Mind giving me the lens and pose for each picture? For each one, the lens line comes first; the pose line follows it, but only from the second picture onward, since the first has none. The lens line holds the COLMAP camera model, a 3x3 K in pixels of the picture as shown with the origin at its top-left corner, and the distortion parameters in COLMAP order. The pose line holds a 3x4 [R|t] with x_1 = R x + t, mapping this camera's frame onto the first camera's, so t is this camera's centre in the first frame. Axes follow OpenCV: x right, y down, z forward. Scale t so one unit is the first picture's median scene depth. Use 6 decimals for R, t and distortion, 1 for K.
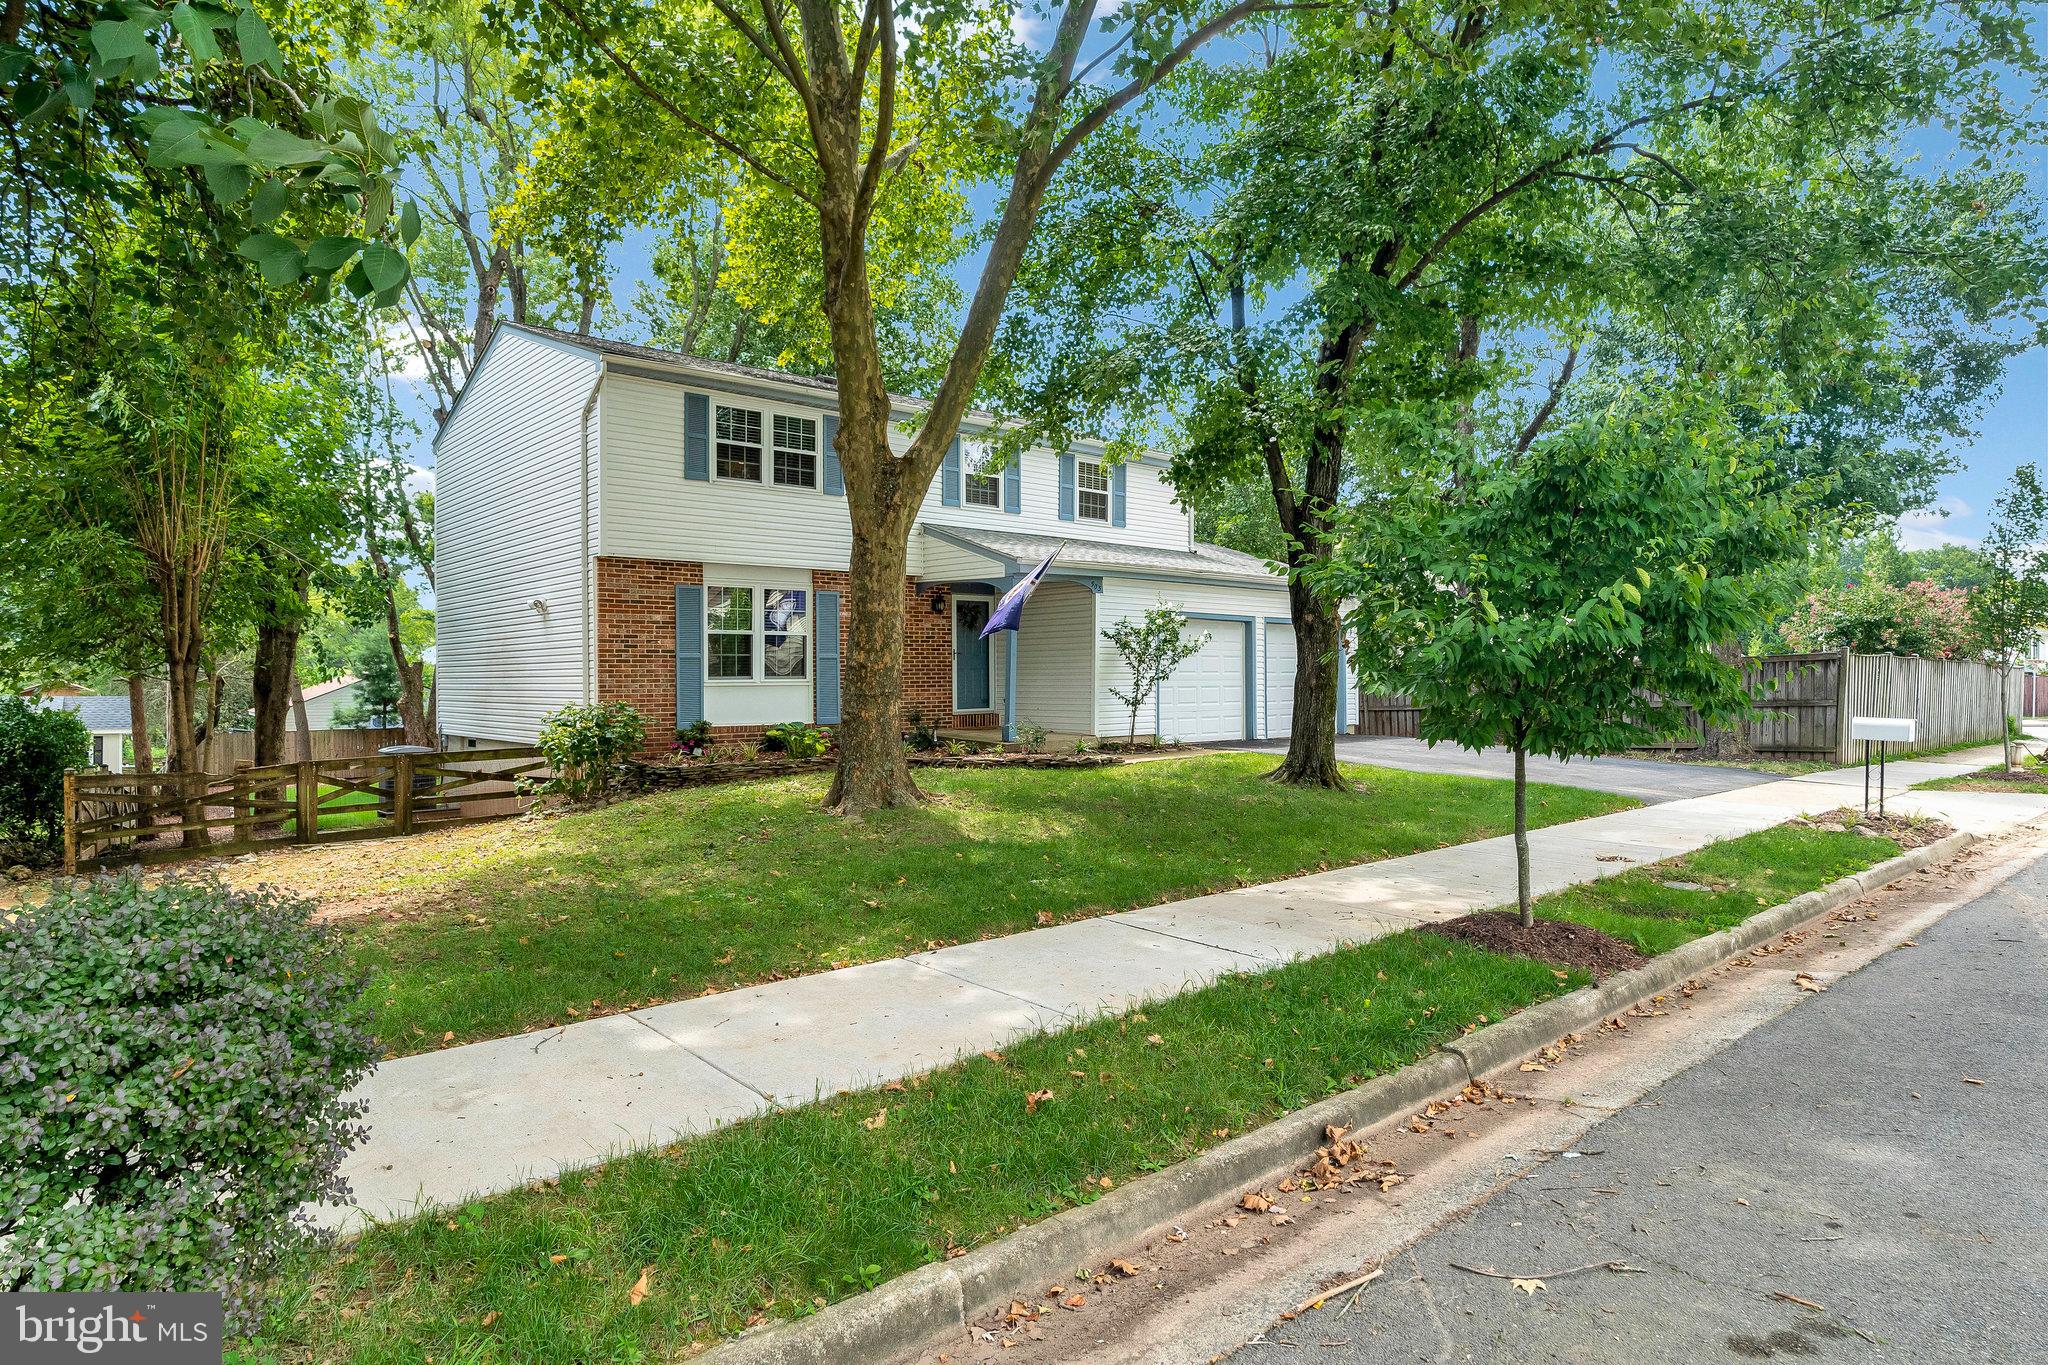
lens RADIAL K [[1164.8, 0, 1025.1], [0, 1164.8, 674.9], [0, 0, 1]] dist [-0.001488, -0.000068]
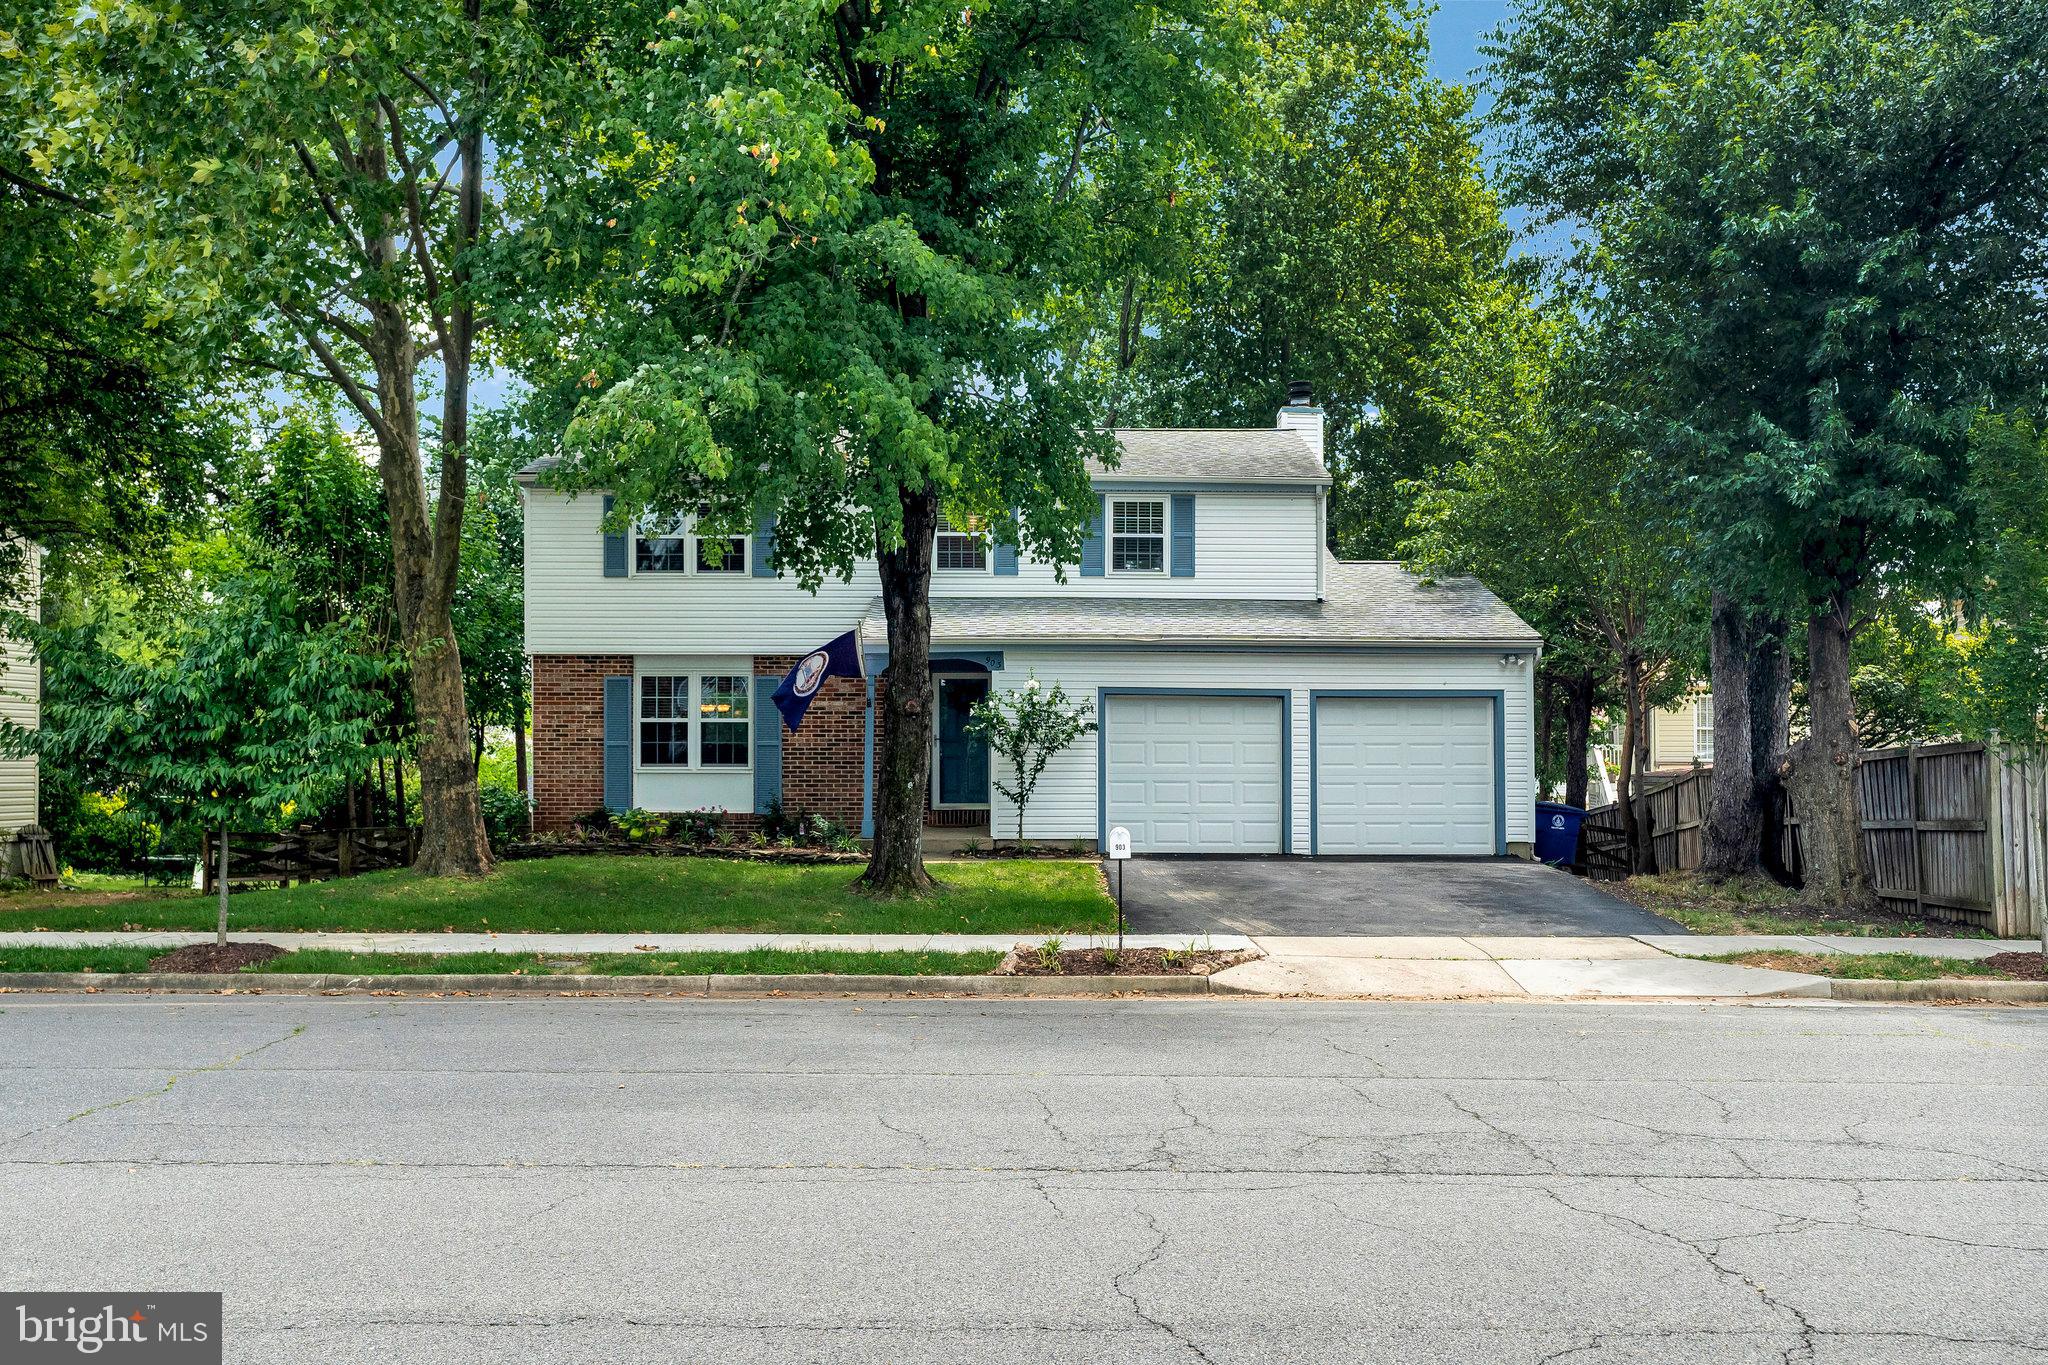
lens RADIAL K [[1877.8, 0, 1030.0], [0, 1877.8, 682.7], [0, 0, 1]] dist [0.061196, 0.000000]
pose [[0.755405, -0.018017, -0.655011, 1.055704], [-0.004401, 0.999460, -0.032567, -0.017328], [0.655244, 0.027484, 0.754917, -0.031542]]
